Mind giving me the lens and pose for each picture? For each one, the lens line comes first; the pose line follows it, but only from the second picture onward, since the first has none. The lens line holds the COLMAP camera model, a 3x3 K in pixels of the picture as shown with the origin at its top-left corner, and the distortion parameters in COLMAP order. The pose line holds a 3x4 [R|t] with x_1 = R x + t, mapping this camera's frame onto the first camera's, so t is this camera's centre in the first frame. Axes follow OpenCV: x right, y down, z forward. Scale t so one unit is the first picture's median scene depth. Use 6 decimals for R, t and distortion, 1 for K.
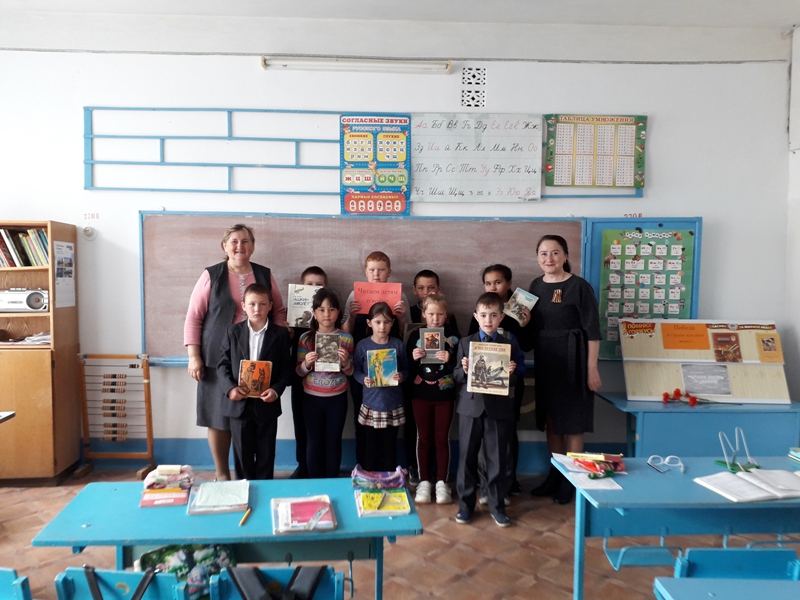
lens RADIAL K [[626.9, 0, 427.0], [0, 626.9, 311.8], [0, 0, 1]] dist [0.045358, -0.081894]
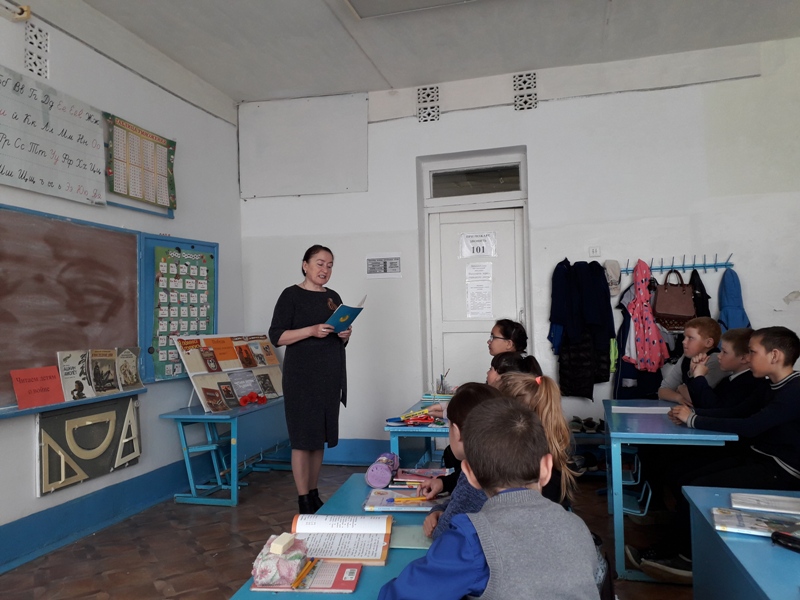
lens RADIAL K [[626.9, 0, 400.8], [0, 626.9, 310.8], [0, 0, 1]] dist [0.045358, -0.081894]
pose [[0.288005, -0.004006, 0.957621, -0.550292], [0.112103, 0.993257, -0.029560, 0.040559], [-0.951045, 0.115866, 0.286512, 0.380880]]
